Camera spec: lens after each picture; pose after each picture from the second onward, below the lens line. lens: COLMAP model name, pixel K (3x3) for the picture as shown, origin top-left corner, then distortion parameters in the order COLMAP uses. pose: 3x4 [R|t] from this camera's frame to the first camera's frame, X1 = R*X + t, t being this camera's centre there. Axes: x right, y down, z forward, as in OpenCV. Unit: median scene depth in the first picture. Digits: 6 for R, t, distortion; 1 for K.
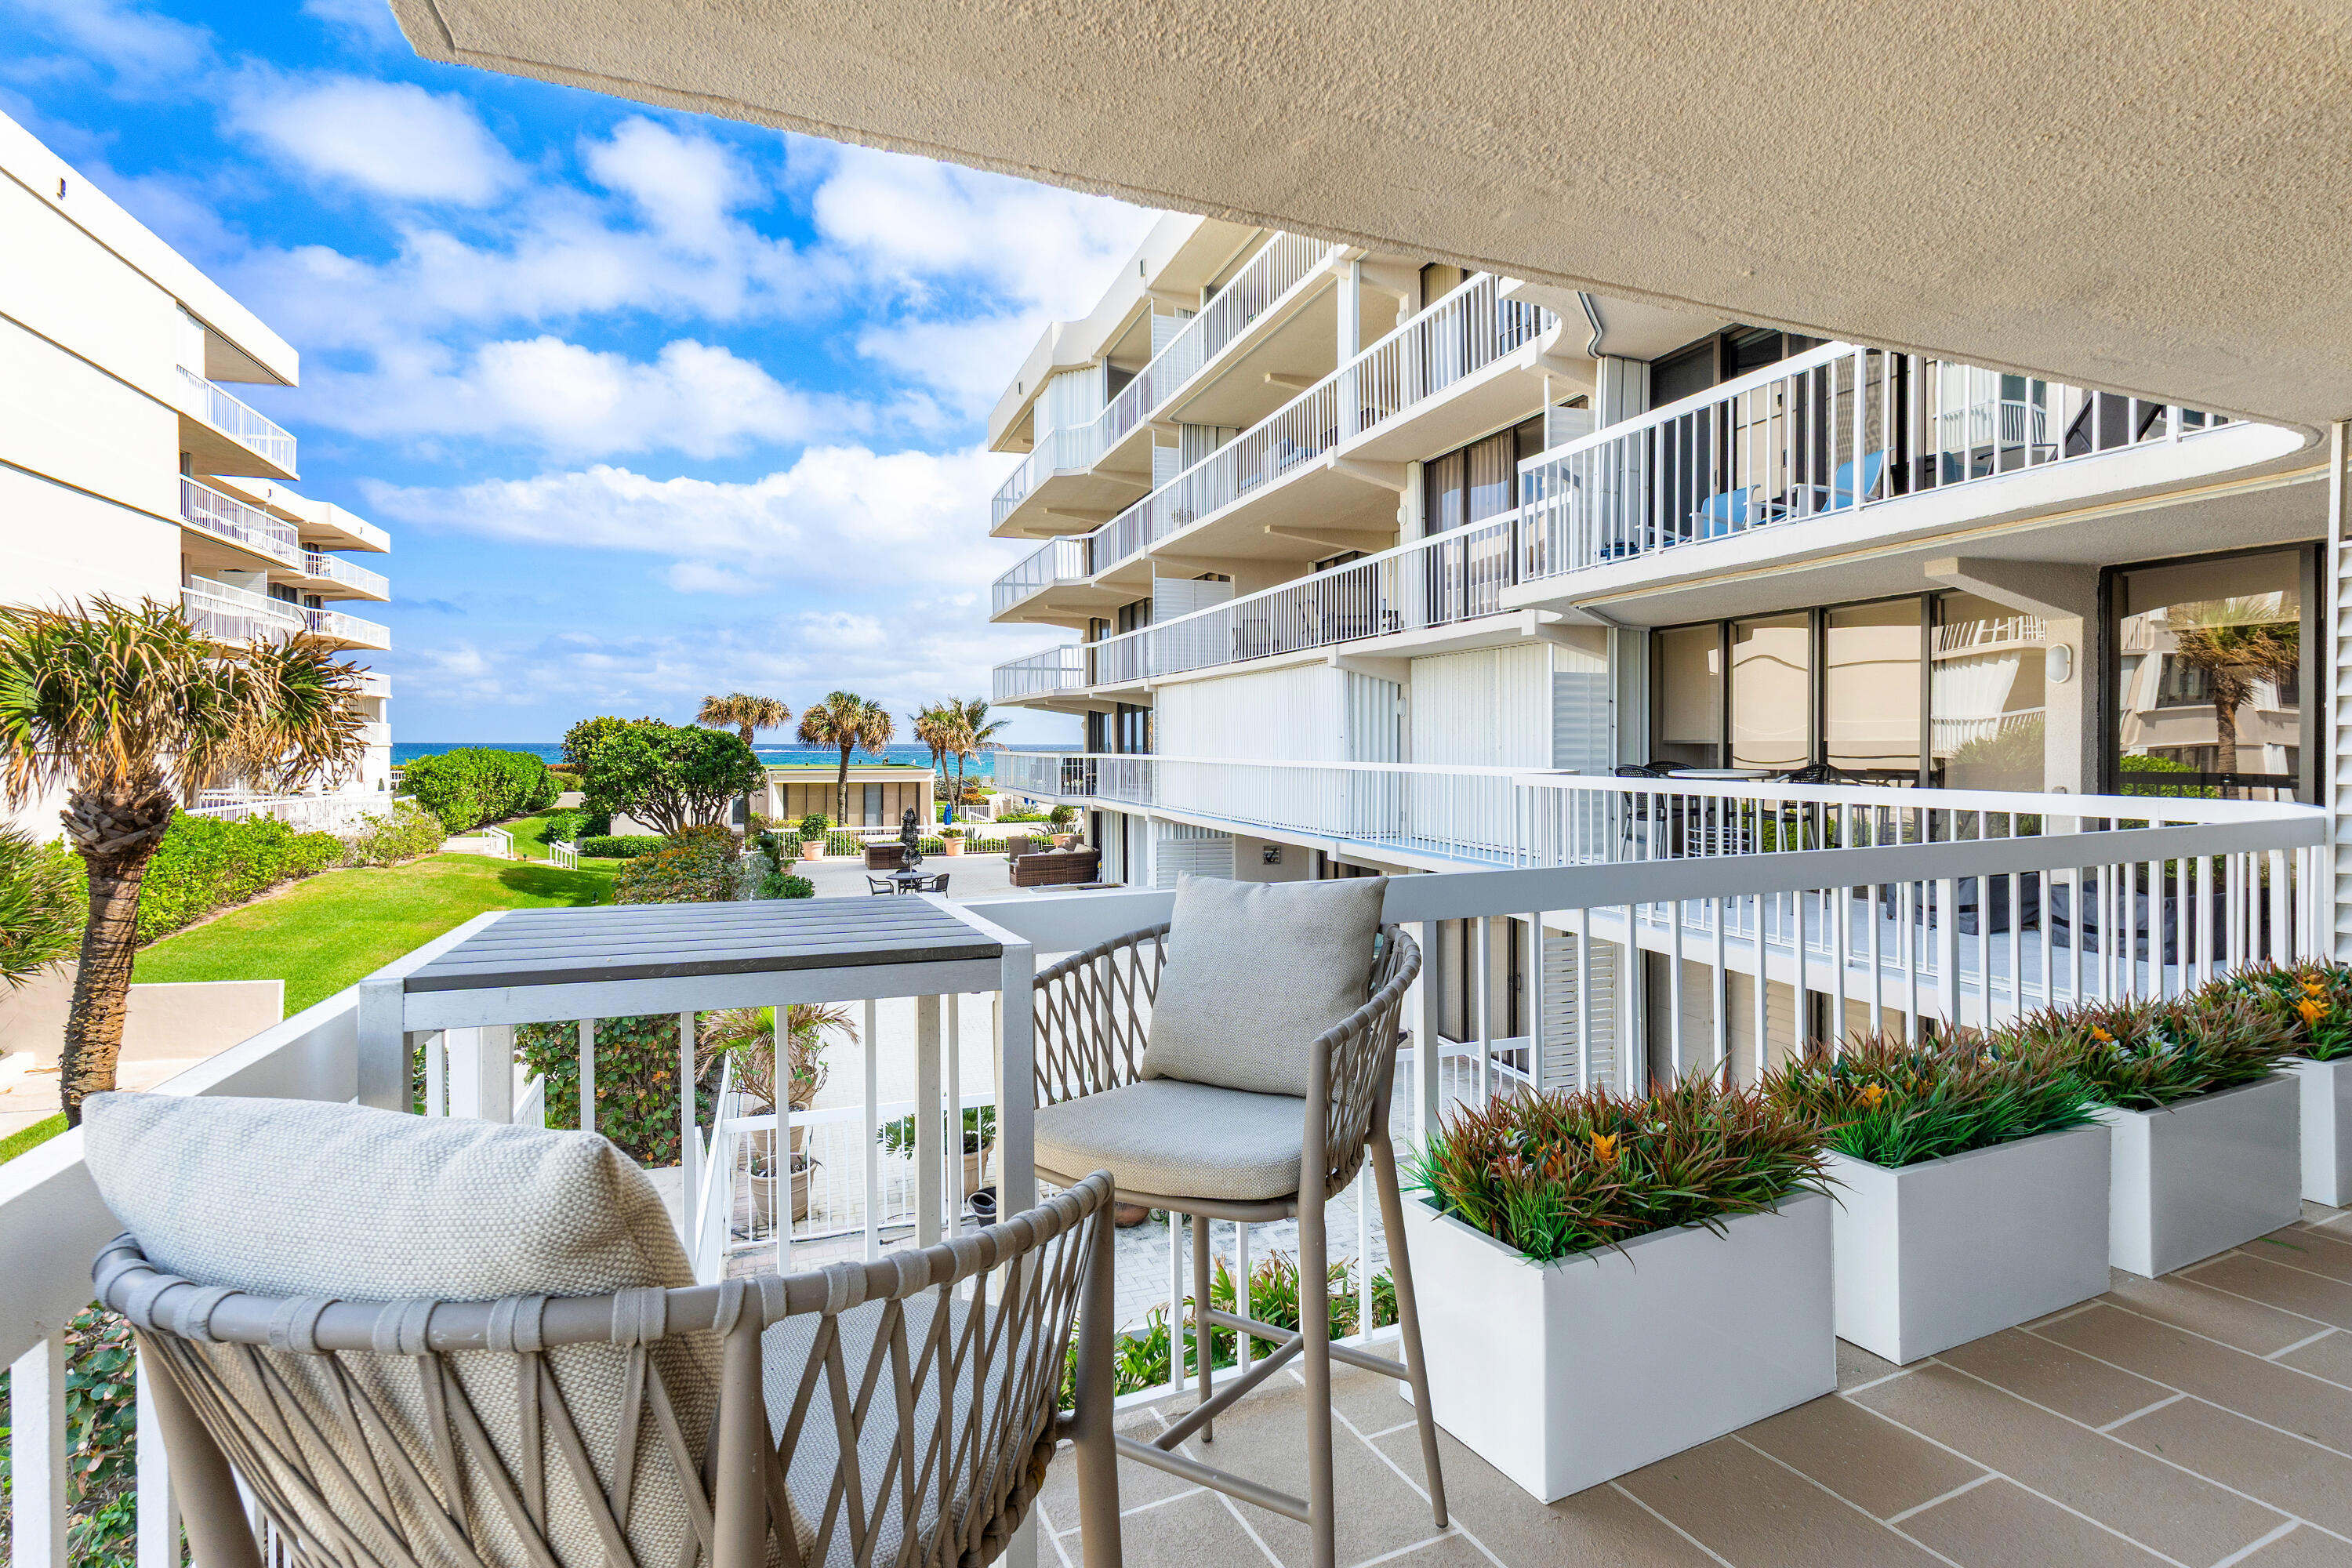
lens RADIAL K [[1128.6, 0, 1173.7], [0, 1128.6, 767.6], [0, 0, 1]] dist [-0.001226, -0.000244]
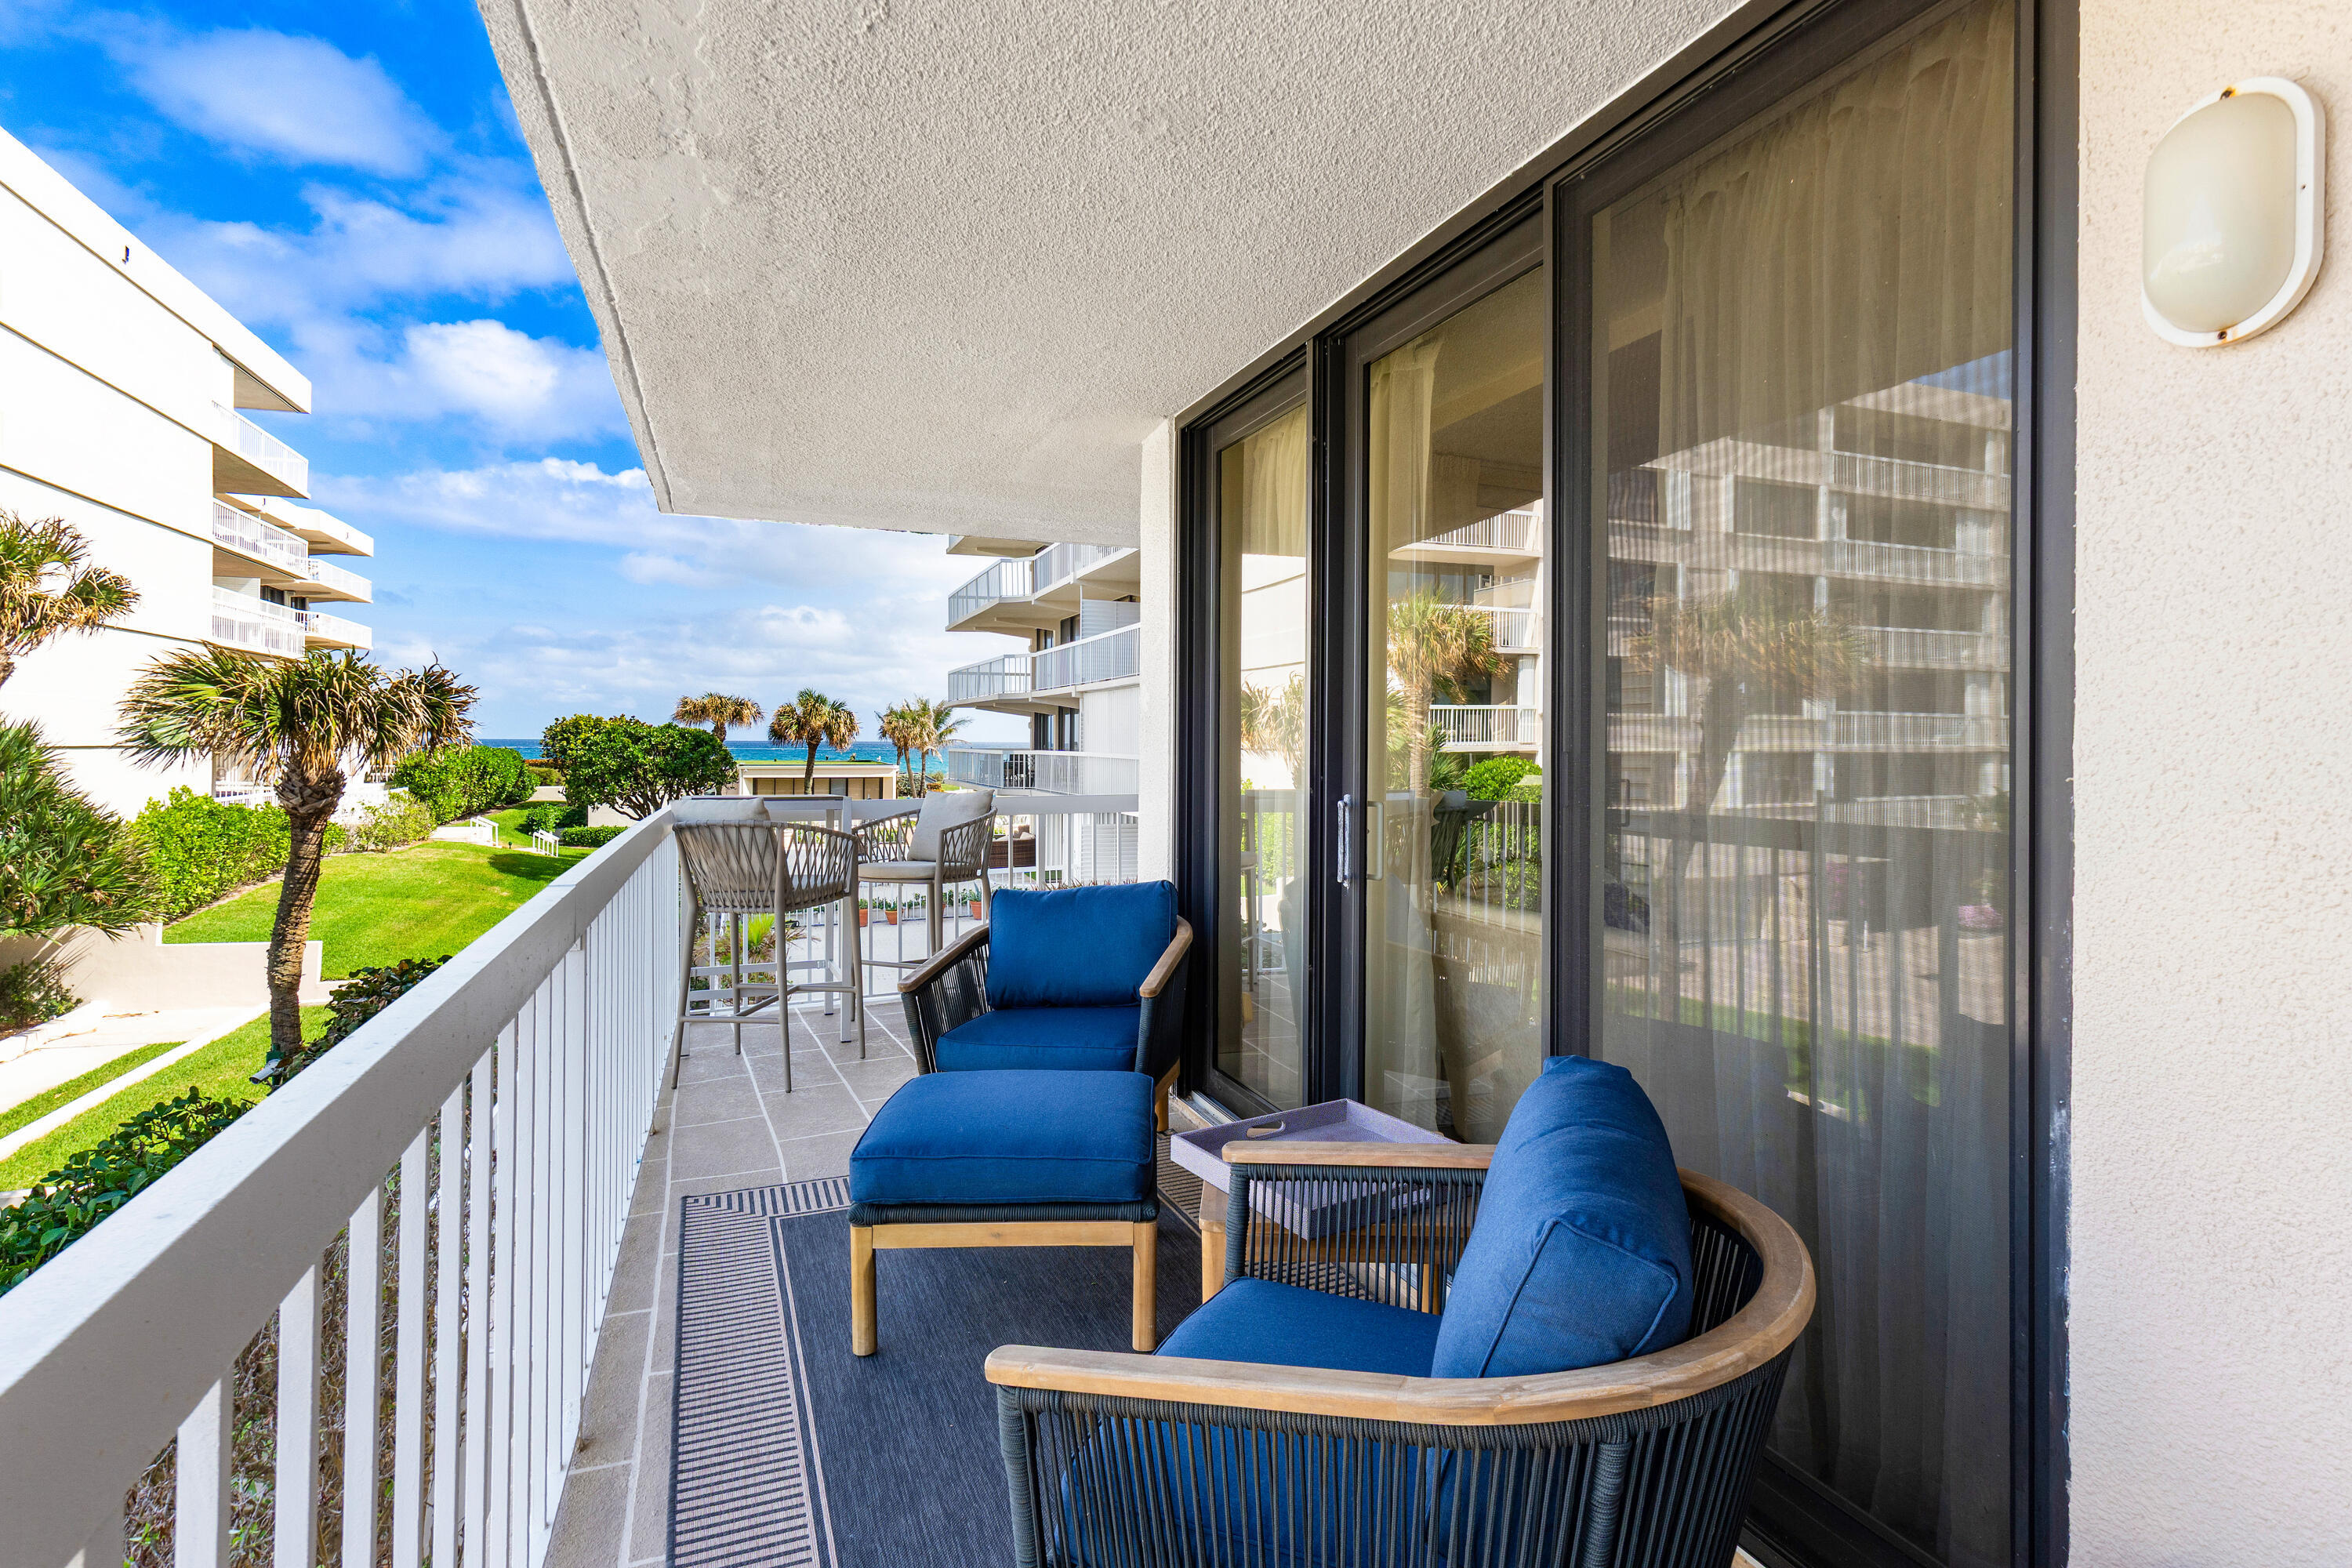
lens RADIAL K [[1136.7, 0, 1185.4], [0, 1136.7, 748.7], [0, 0, 1]] dist [0.001822, -0.000037]
pose [[0.999392, 0.004277, 0.034596, 0.034365], [-0.003731, 0.999868, -0.015840, 0.002594], [-0.034659, 0.015702, 0.999276, -0.119944]]
